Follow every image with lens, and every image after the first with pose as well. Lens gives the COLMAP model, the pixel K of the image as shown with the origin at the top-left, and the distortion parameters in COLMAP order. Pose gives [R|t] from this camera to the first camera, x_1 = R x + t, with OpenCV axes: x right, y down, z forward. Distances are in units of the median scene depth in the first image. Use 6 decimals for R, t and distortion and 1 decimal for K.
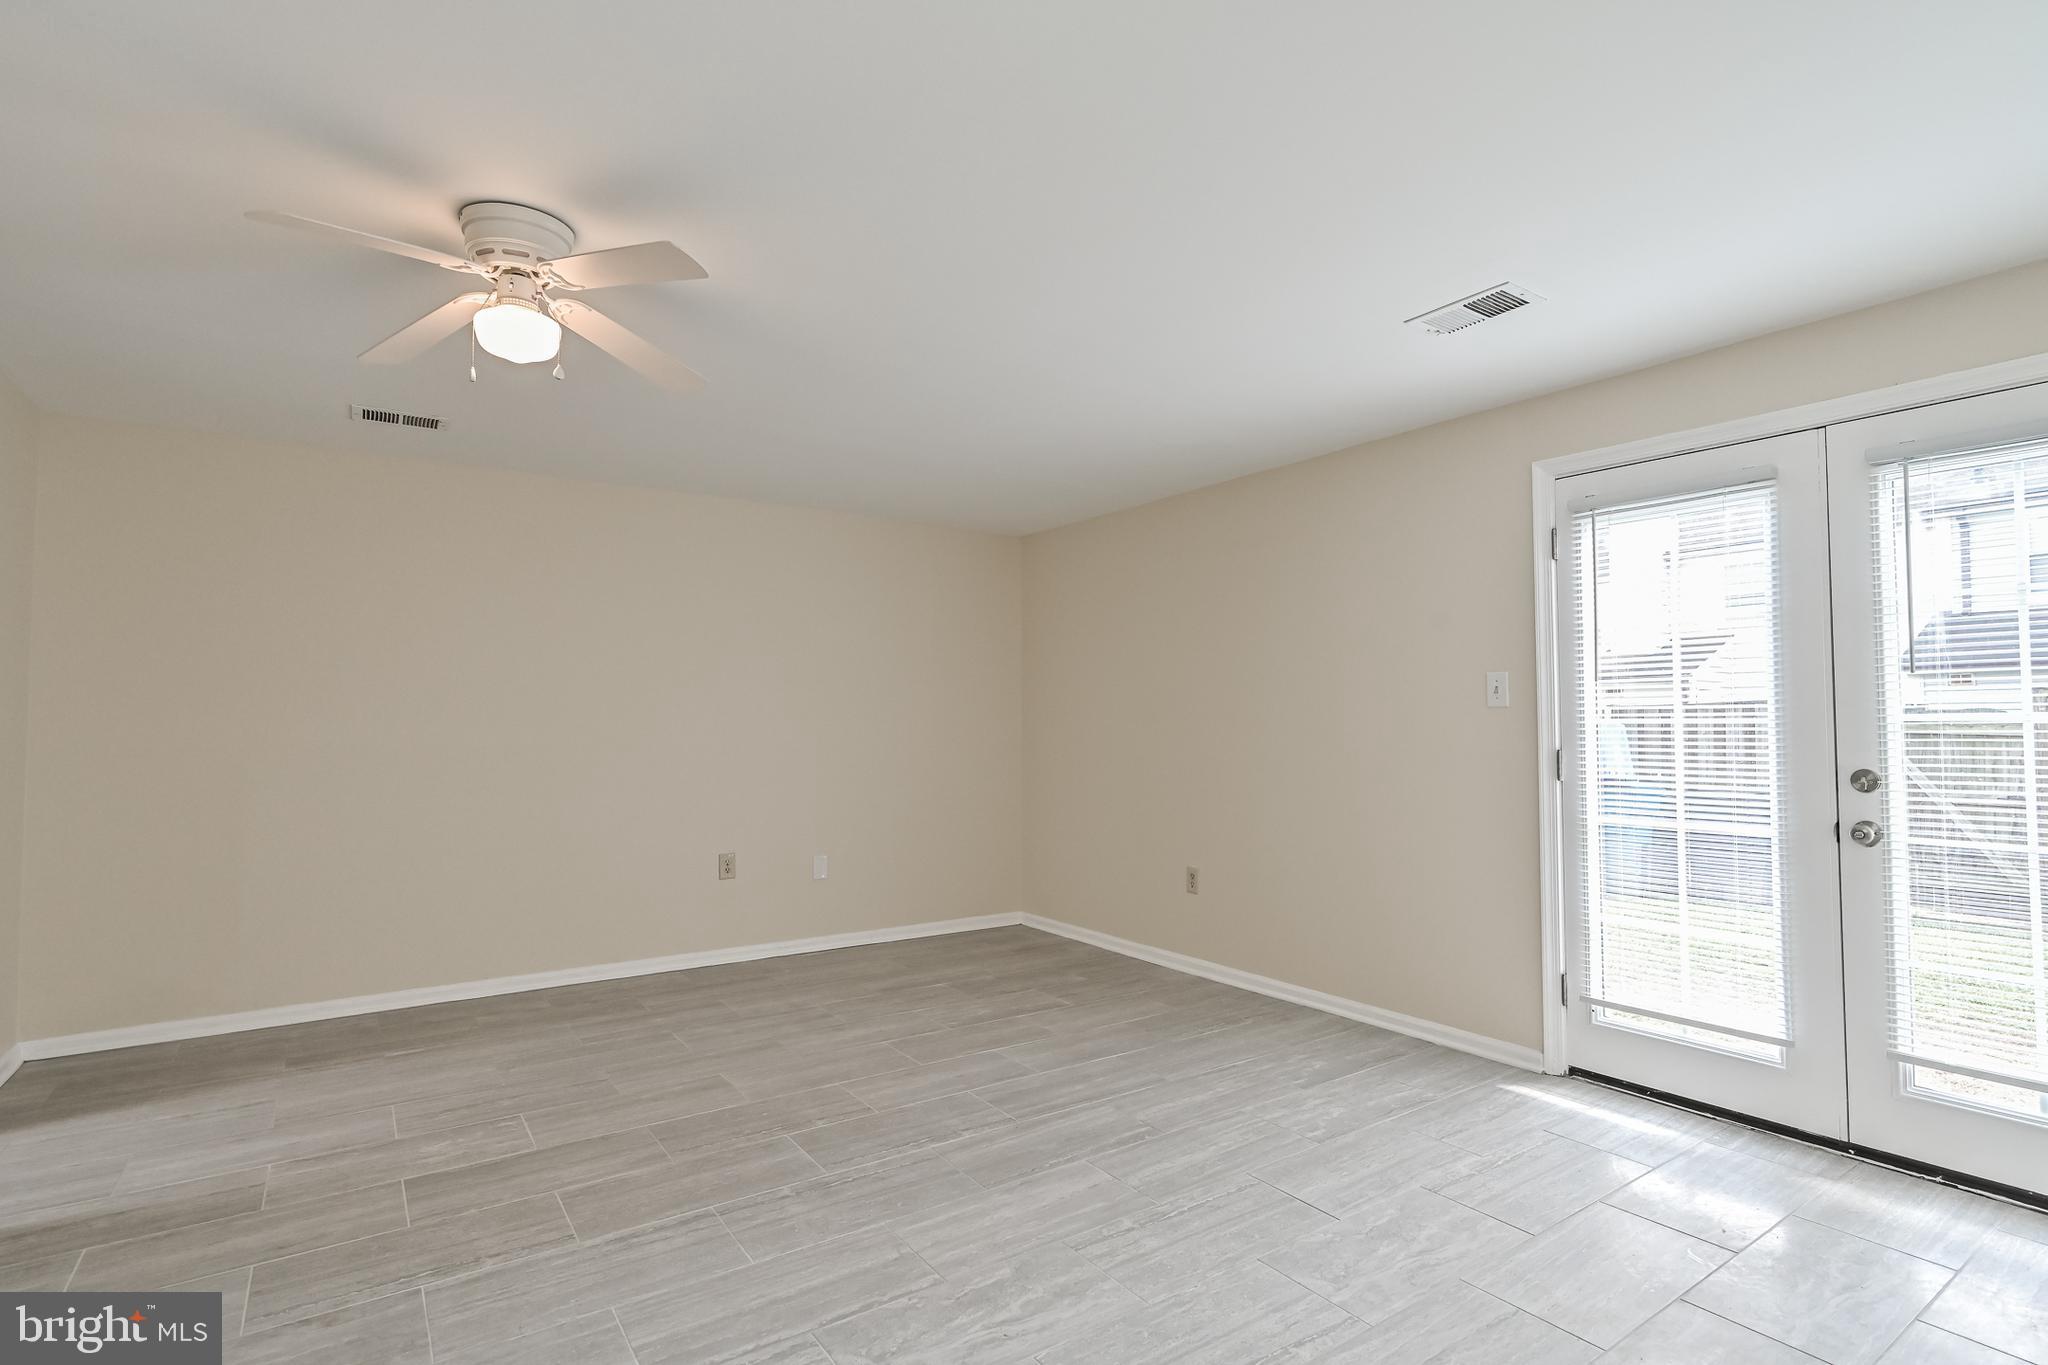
lens RADIAL K [[1008.6, 0, 1025.5], [0, 1008.6, 688.8], [0, 0, 1]] dist [-0.000094, 0.000861]
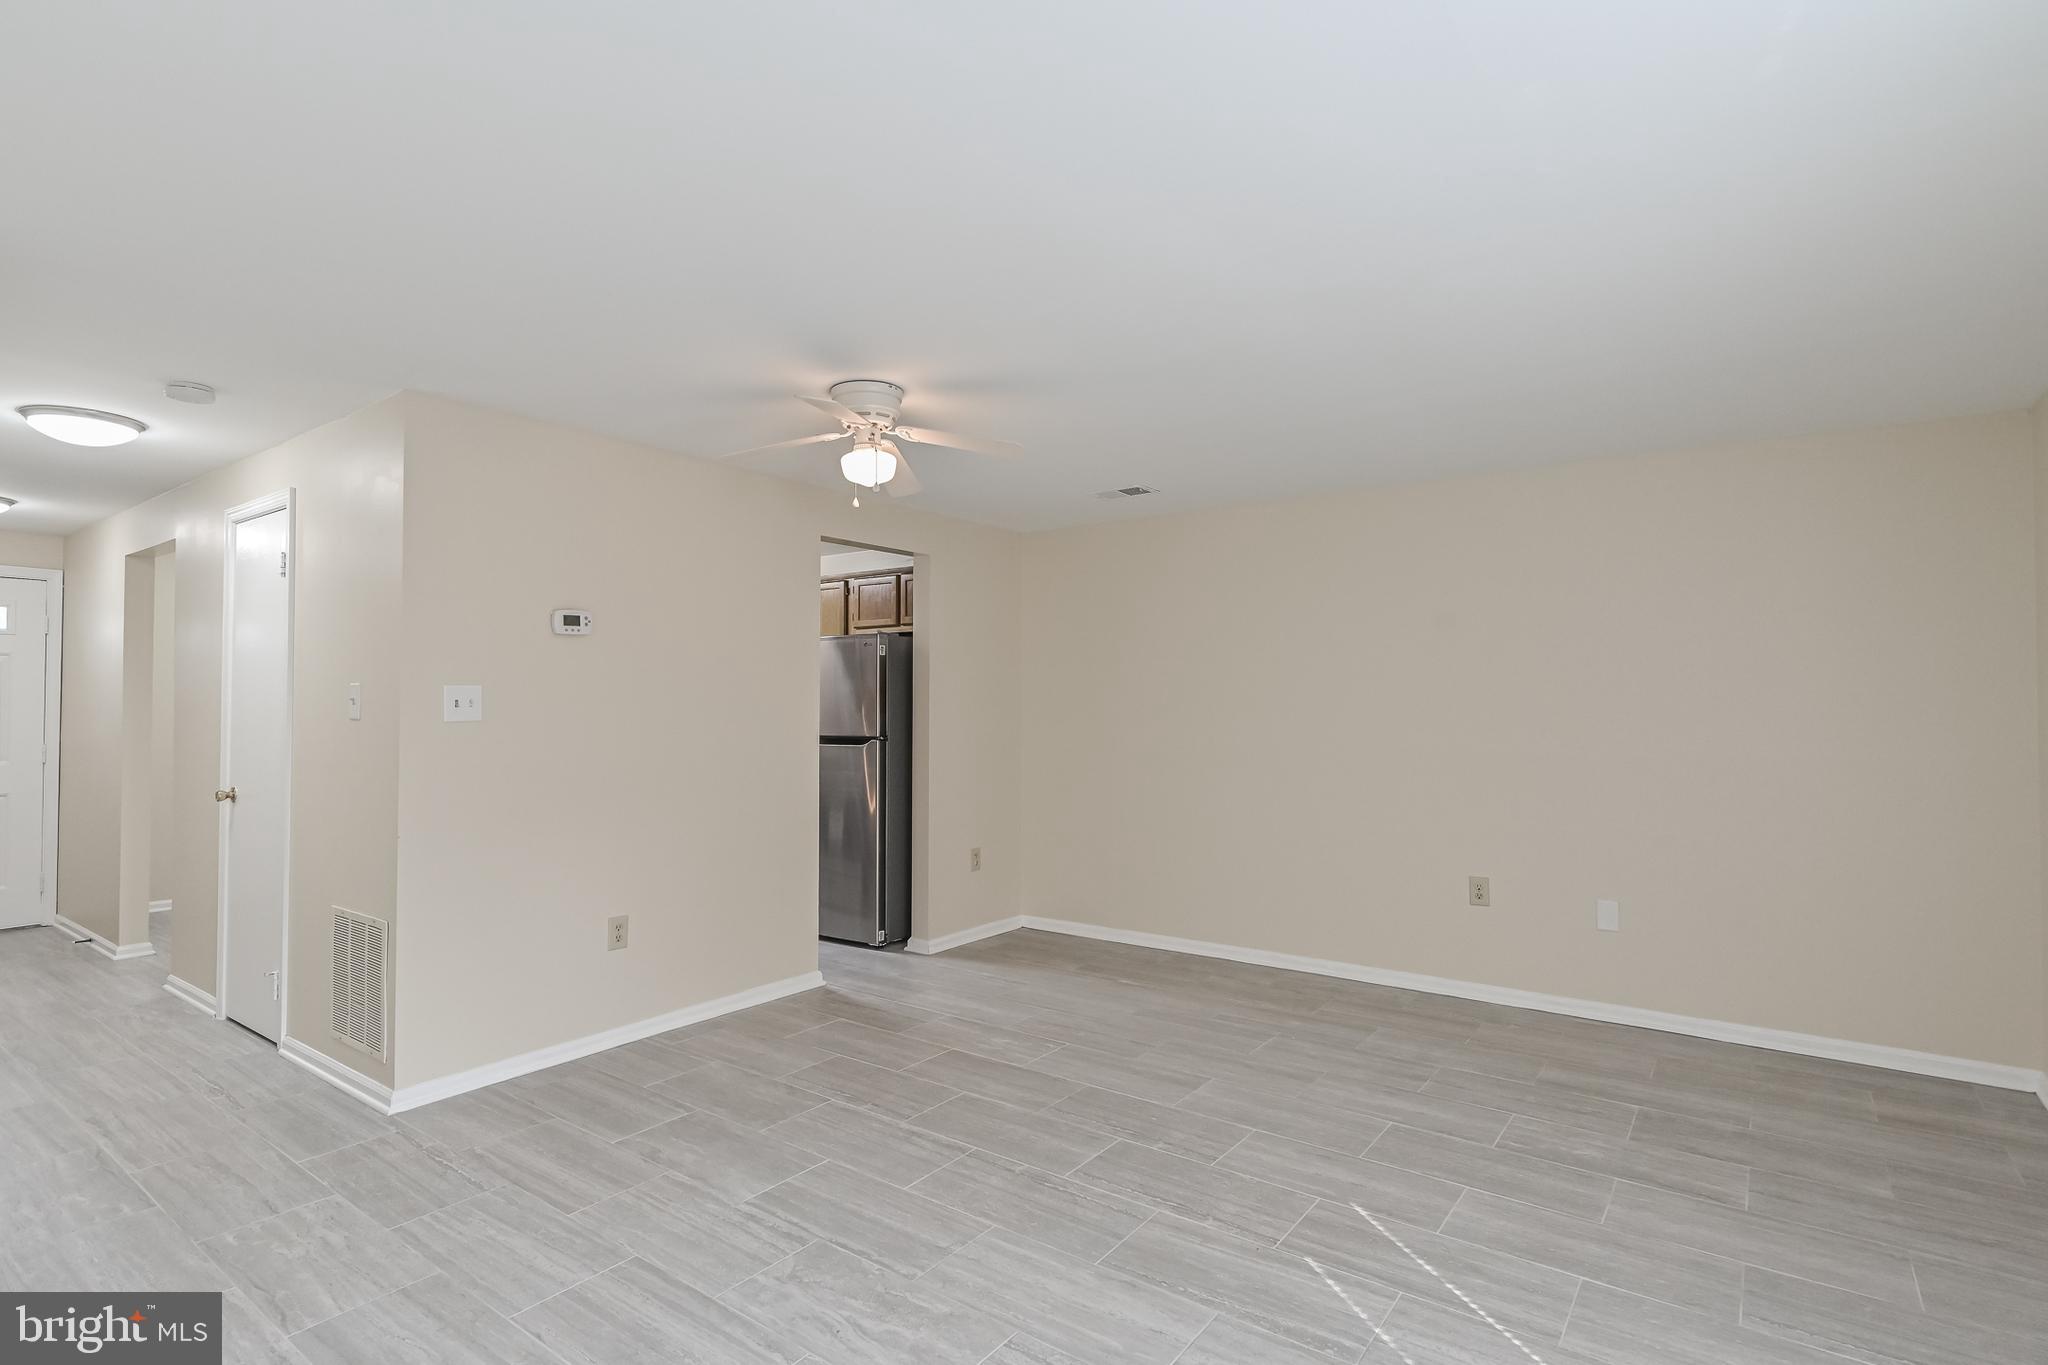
lens RADIAL K [[1008.6, 0, 1025.5], [0, 1008.6, 688.8], [0, 0, 1]] dist [-0.000094, 0.000861]
pose [[0.319750, -0.014478, -0.947391, 0.636611], [0.032396, 0.999466, -0.004340, -0.018147], [0.946948, -0.029304, 0.320048, 0.515440]]
